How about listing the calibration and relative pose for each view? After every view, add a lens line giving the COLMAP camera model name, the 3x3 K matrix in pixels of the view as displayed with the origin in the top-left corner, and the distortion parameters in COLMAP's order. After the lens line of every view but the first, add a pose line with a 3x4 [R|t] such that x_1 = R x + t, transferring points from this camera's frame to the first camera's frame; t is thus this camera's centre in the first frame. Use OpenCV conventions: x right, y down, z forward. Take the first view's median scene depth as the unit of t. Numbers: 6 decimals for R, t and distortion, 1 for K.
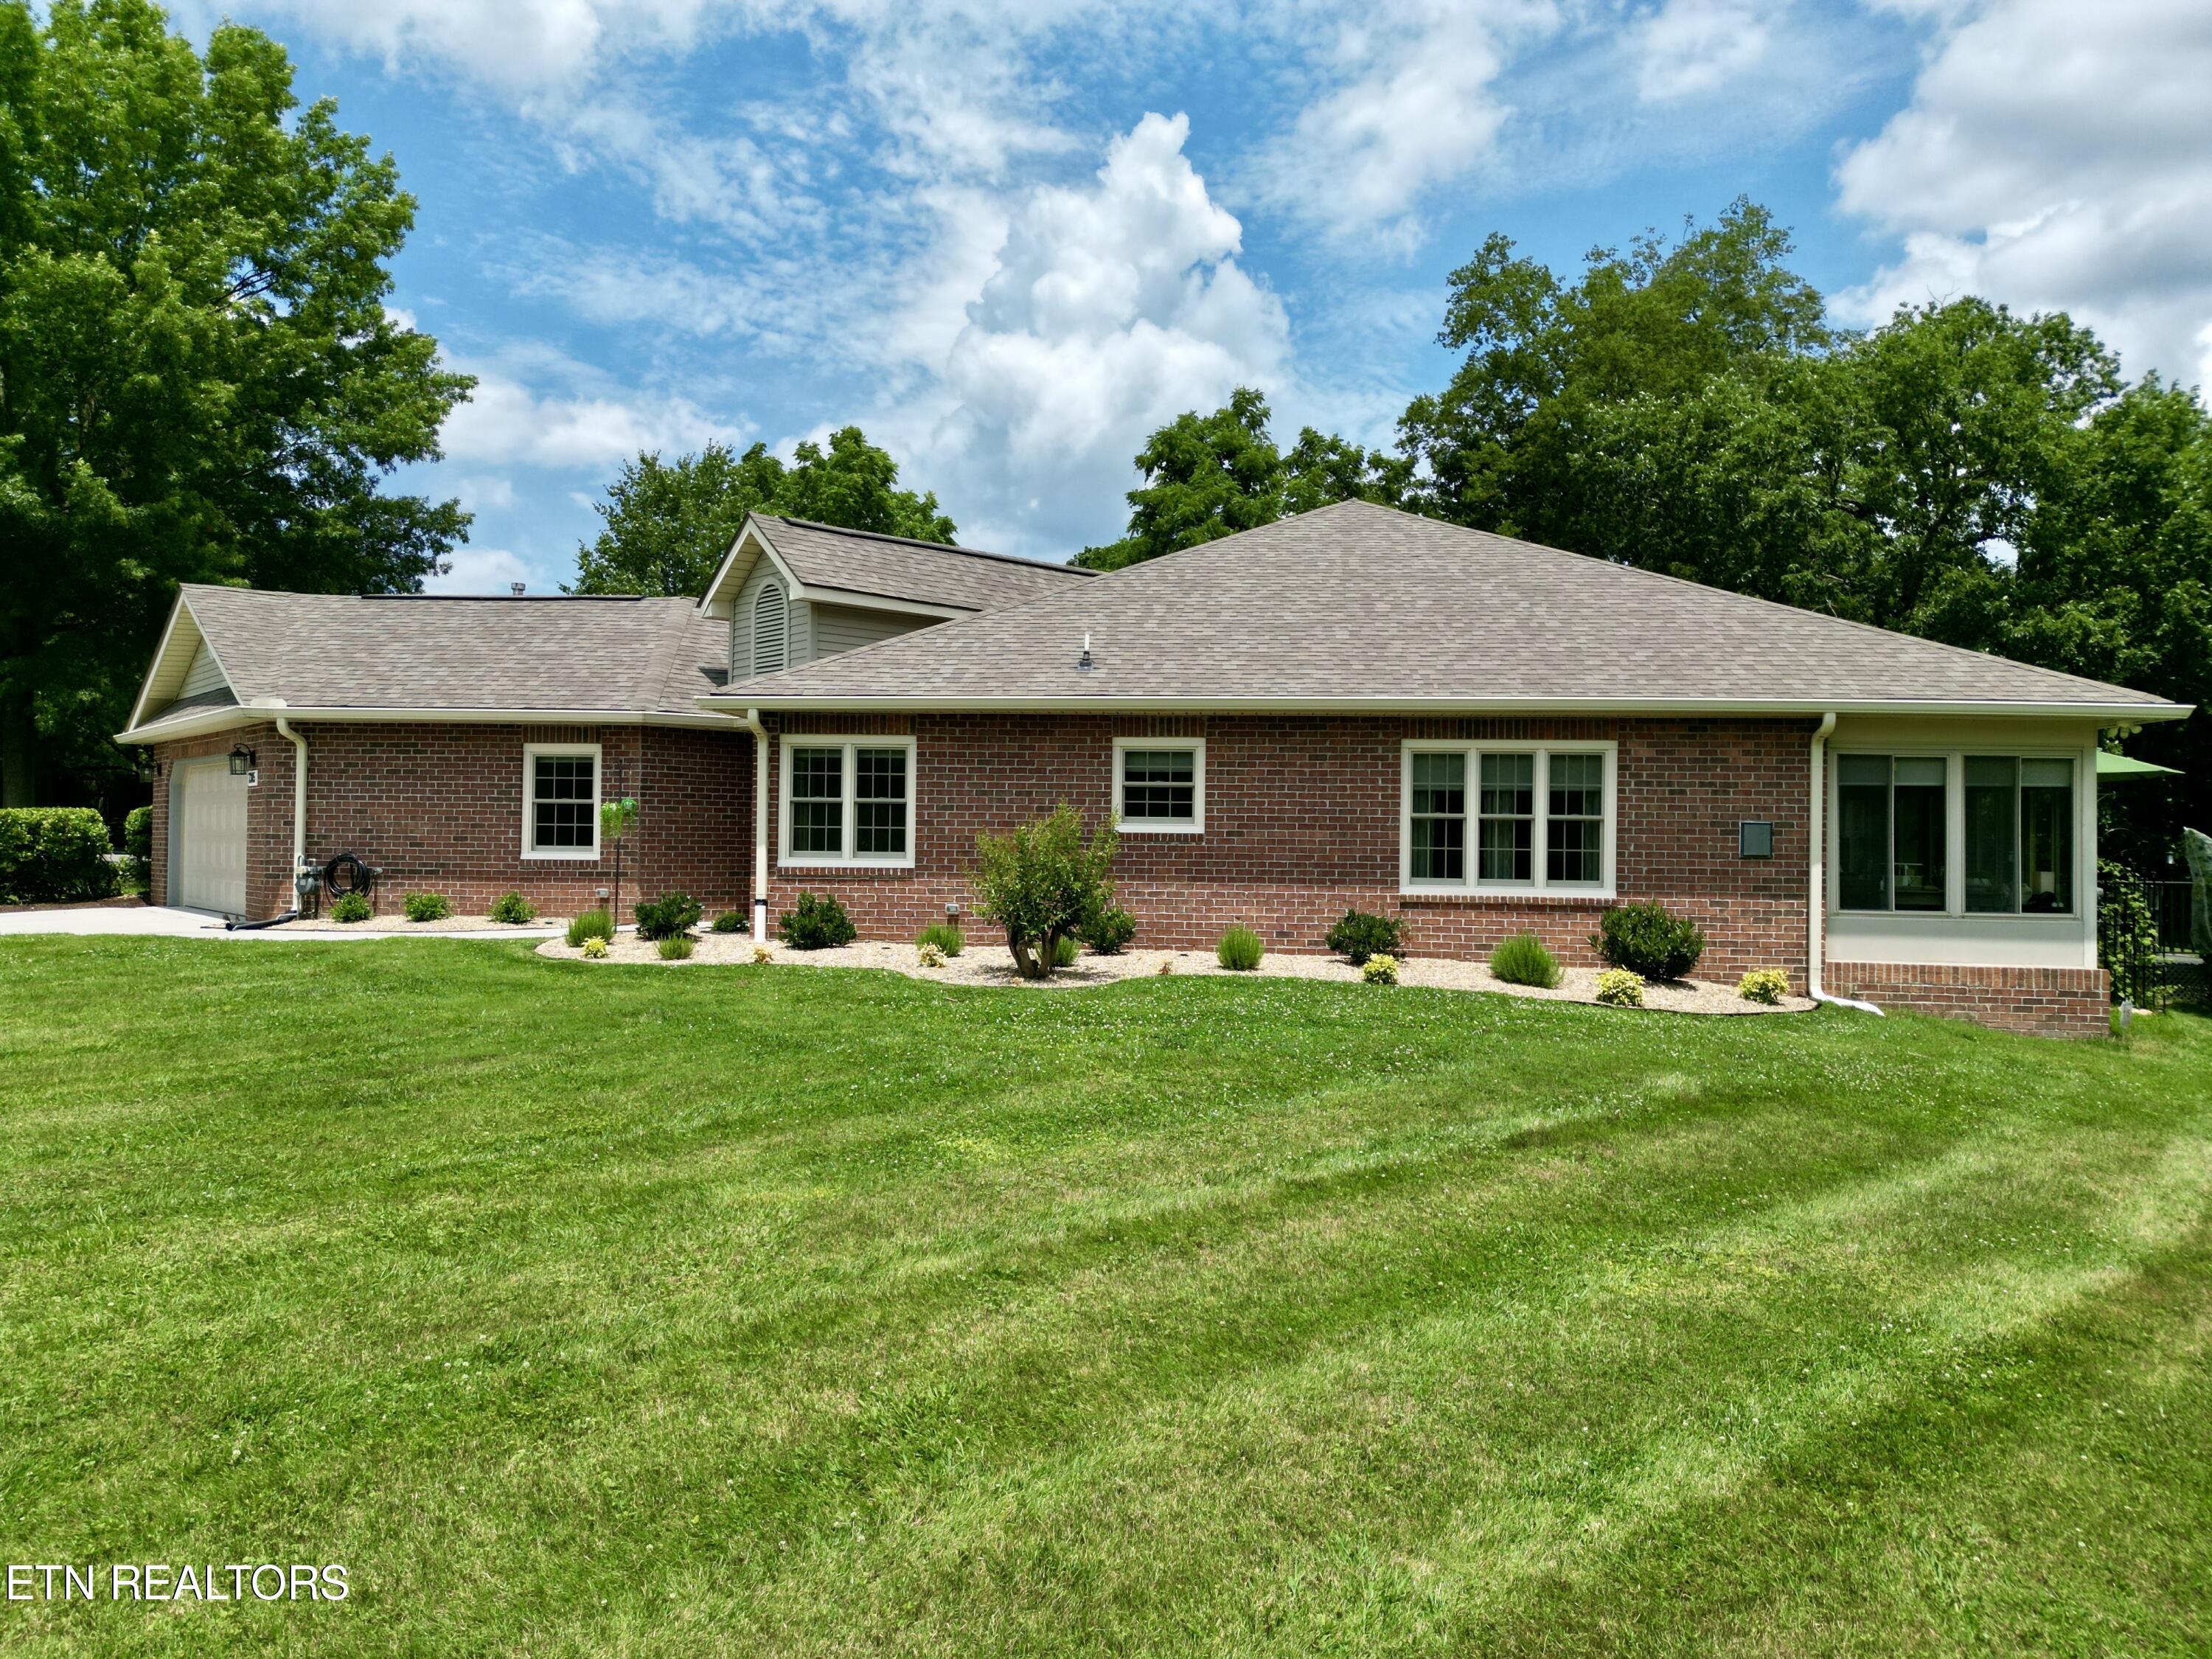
lens RADIAL K [[1547.9, 0, 1057.0], [0, 1547.9, 815.7], [0, 0, 1]] dist [0.063818, -0.072479]
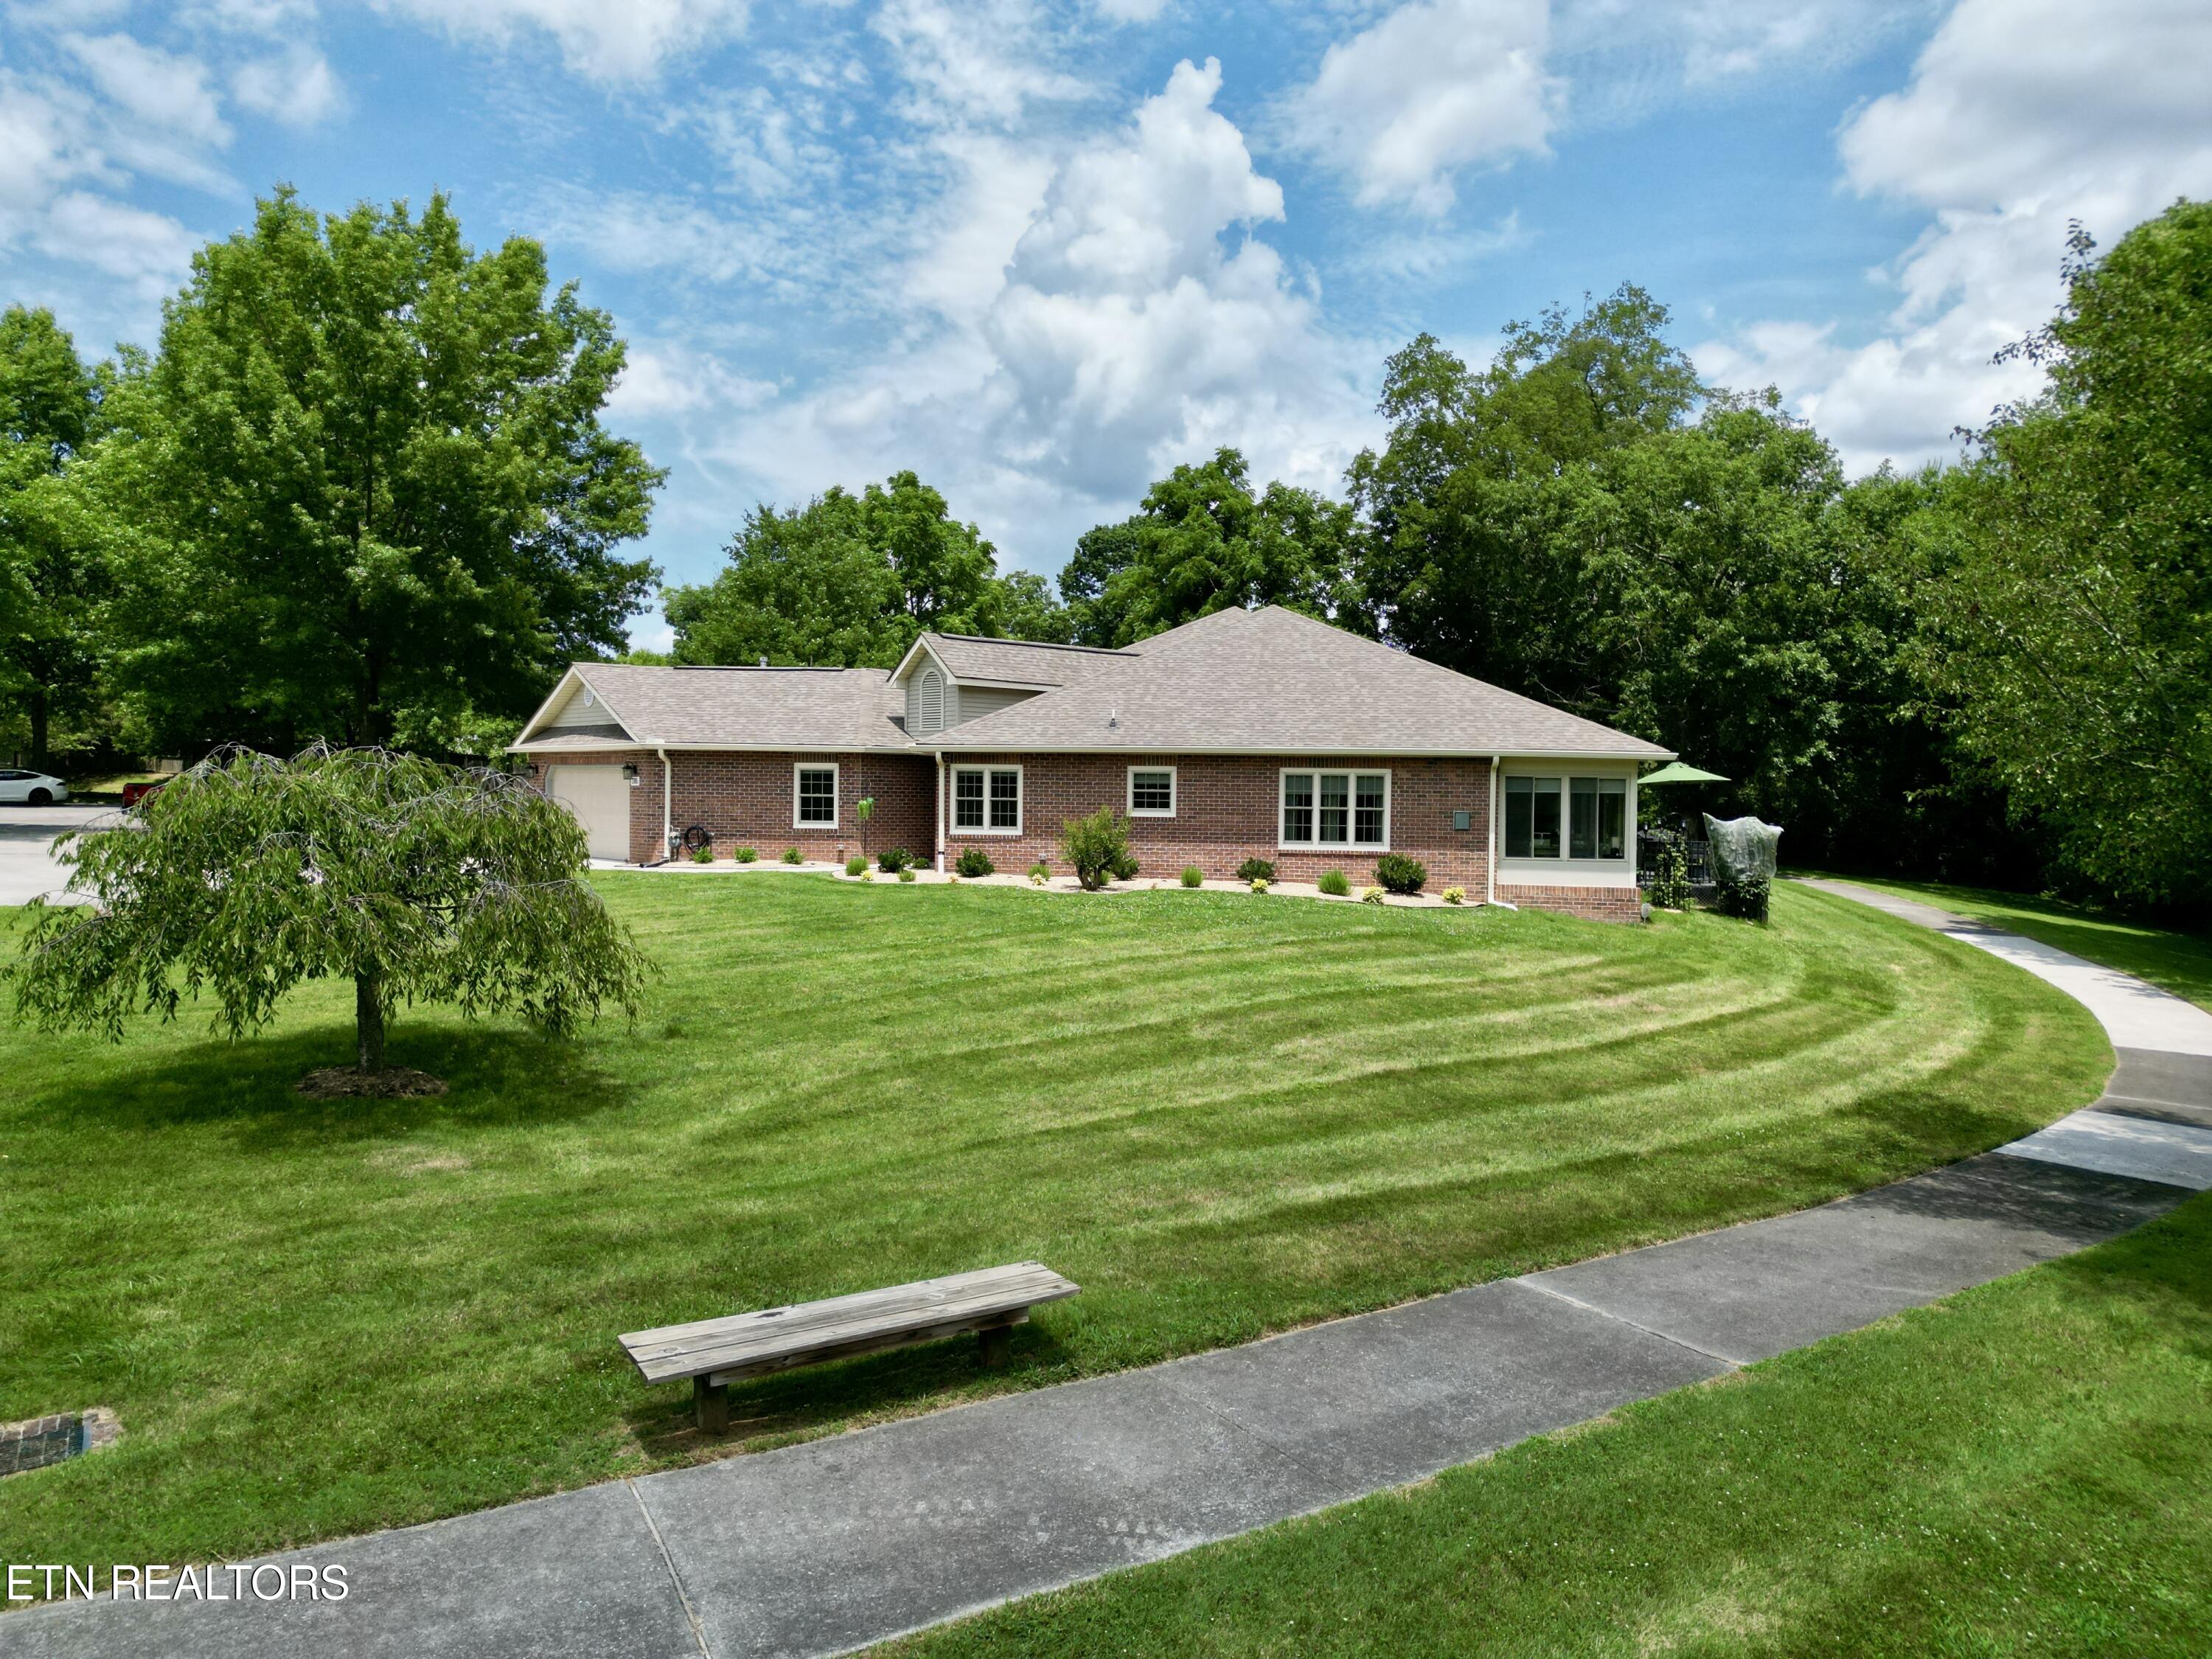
lens RADIAL K [[1502.9, 0, 1052.3], [0, 1502.9, 824.7], [0, 0, 1]] dist [0.100160, 0.000138]
pose [[0.999950, -0.000652, -0.009980, -0.037666], [0.001102, 0.998980, 0.045136, -0.062288], [0.009941, -0.045145, 0.998931, -0.840352]]
